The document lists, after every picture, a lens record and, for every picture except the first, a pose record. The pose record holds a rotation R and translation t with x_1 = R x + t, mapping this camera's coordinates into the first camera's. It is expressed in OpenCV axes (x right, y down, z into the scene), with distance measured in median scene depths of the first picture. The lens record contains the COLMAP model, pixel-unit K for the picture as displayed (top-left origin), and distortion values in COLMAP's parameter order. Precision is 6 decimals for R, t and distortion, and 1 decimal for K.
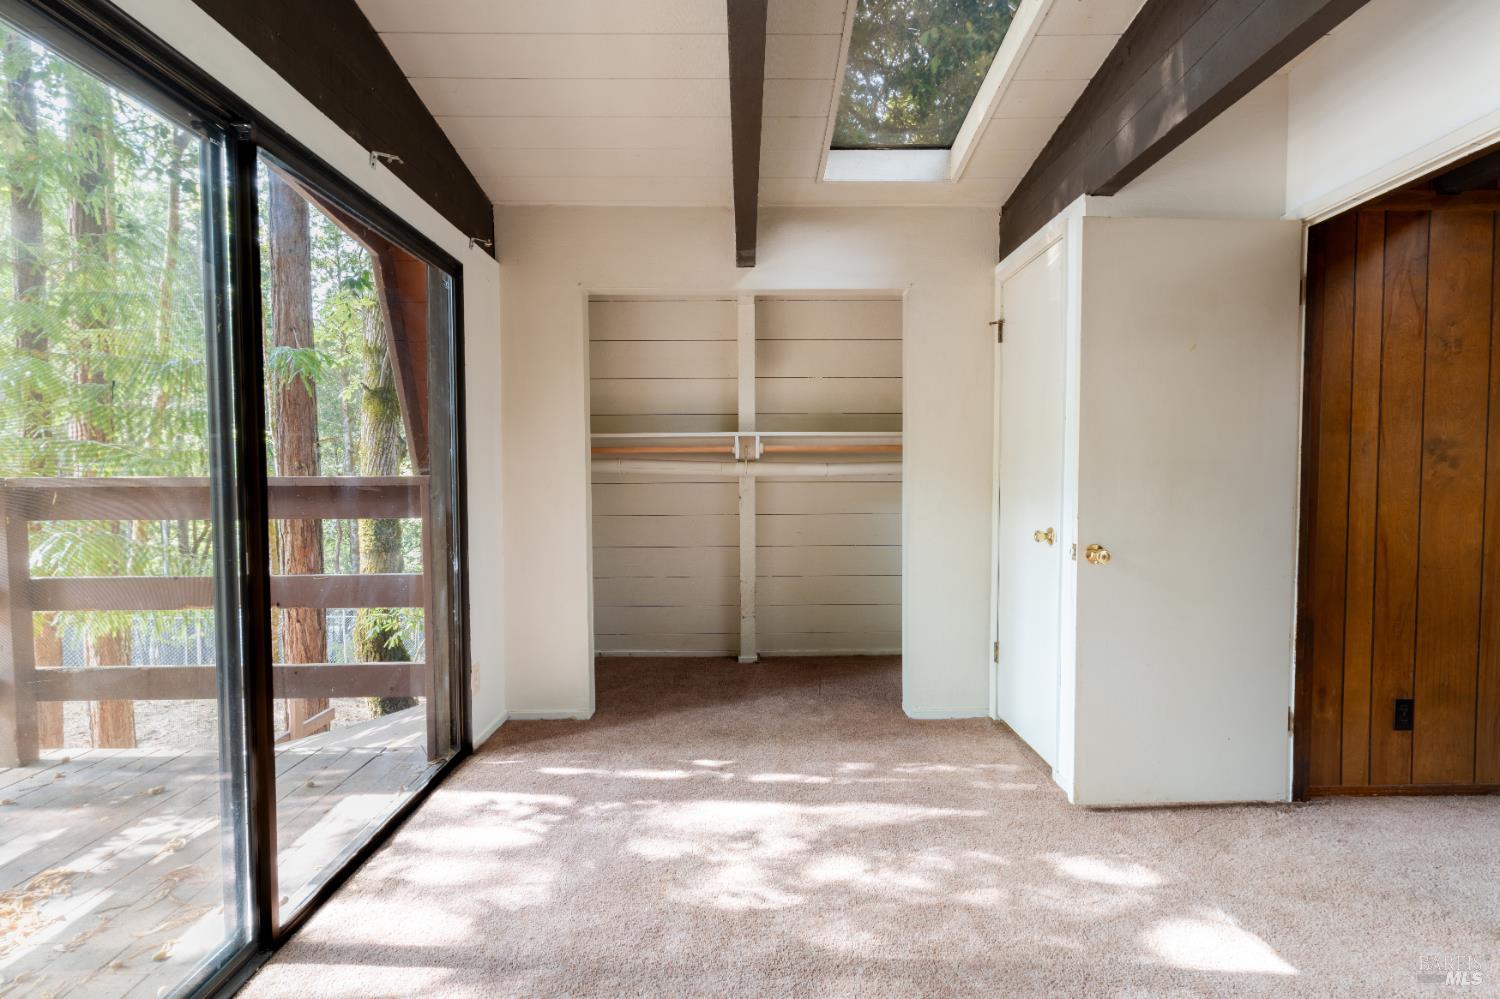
lens RADIAL K [[708.3, 0, 748.8], [0, 708.3, 496.4], [0, 0, 1]] dist [-0.000886, 0.000206]
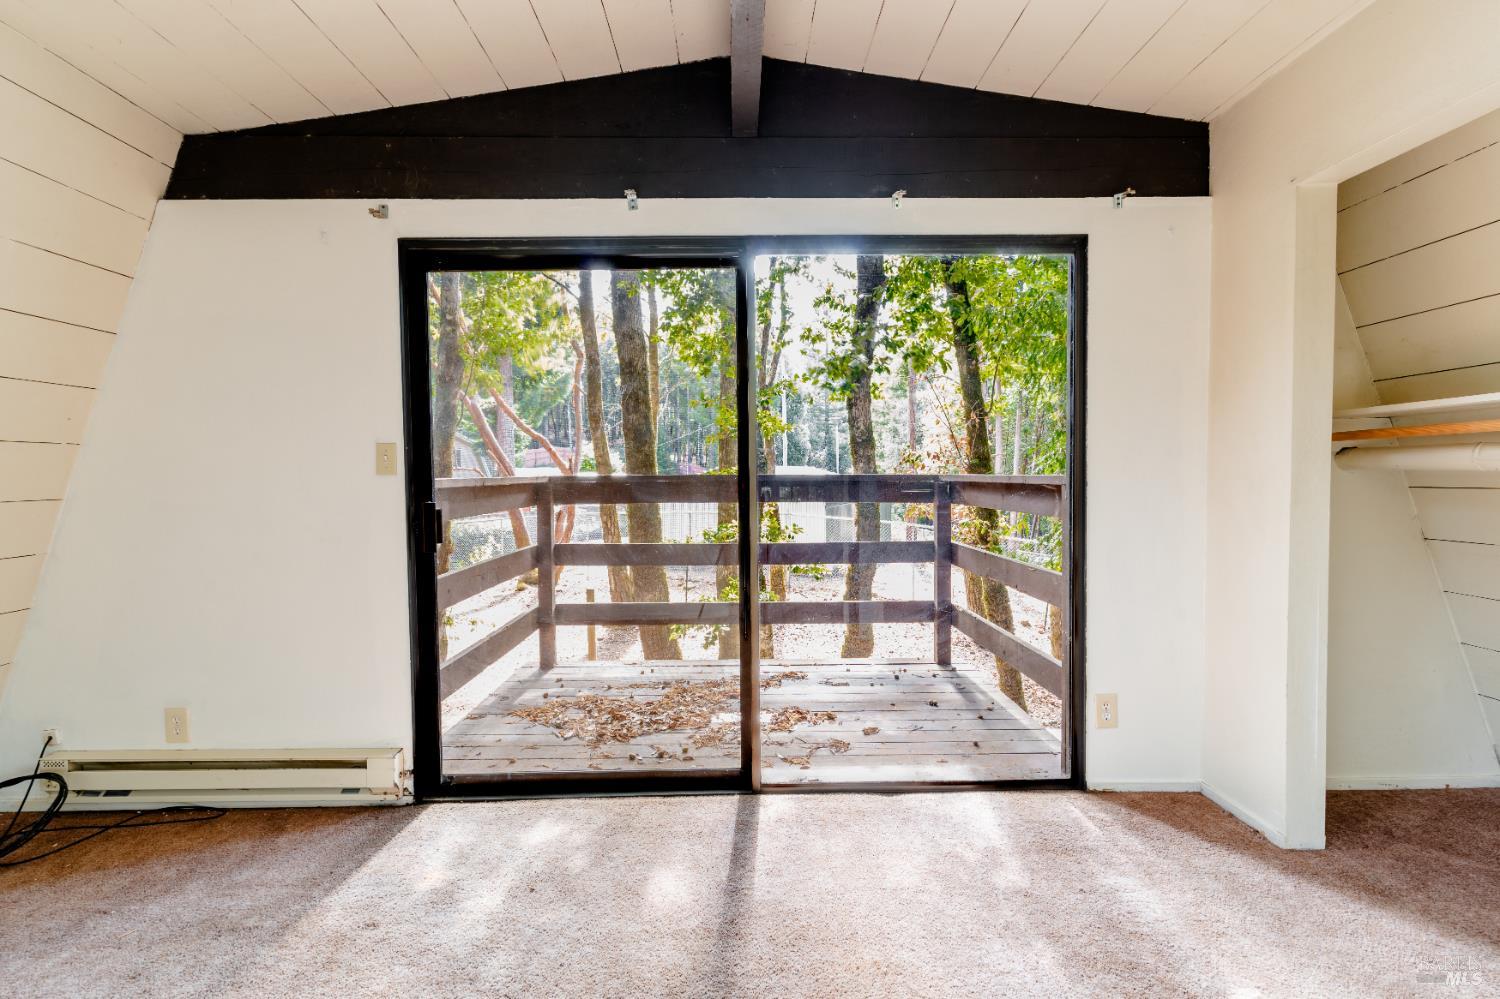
lens RADIAL K [[708.3, 0, 748.8], [0, 708.3, 496.4], [0, 0, 1]] dist [-0.000886, 0.000206]
pose [[0.000712, 0.035157, -0.999382, 0.420974], [-0.023380, 0.999109, 0.035130, -0.020178], [0.999726, 0.023341, 0.001534, 0.504941]]
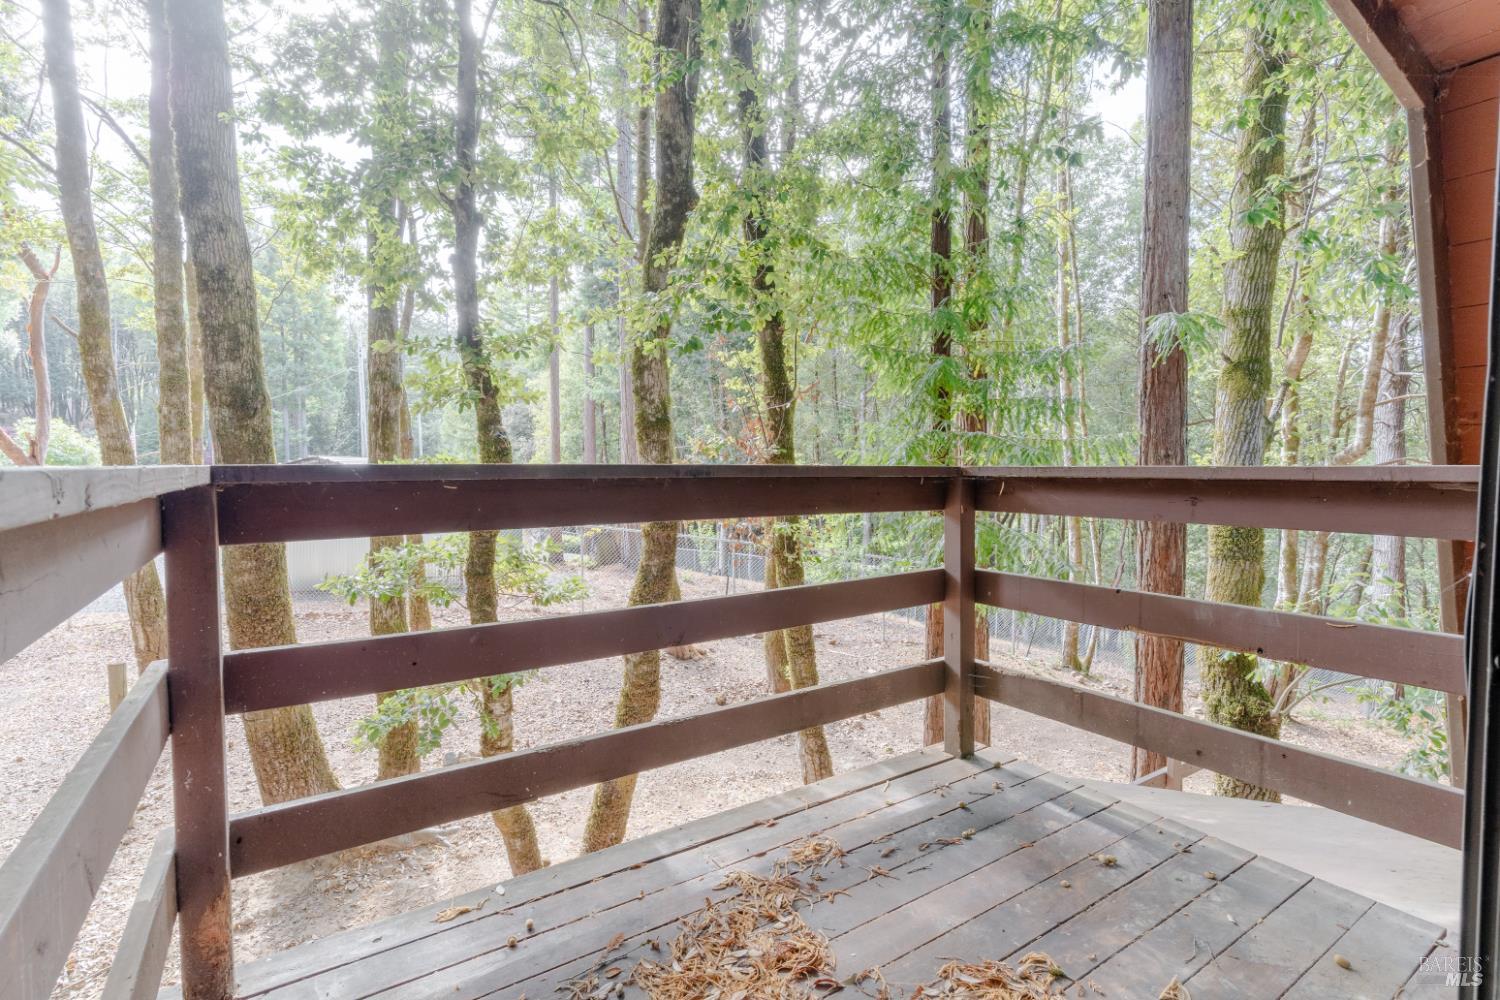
lens RADIAL K [[708.3, 0, 748.8], [0, 708.3, 496.9], [0, 0, 1]] dist [-0.000886, 0.000206]
pose [[0.541758, 0.037432, -0.839701, -0.324149], [-0.026092, 0.999275, 0.027712, -0.002565], [0.840130, 0.006896, 0.542342, 0.182862]]
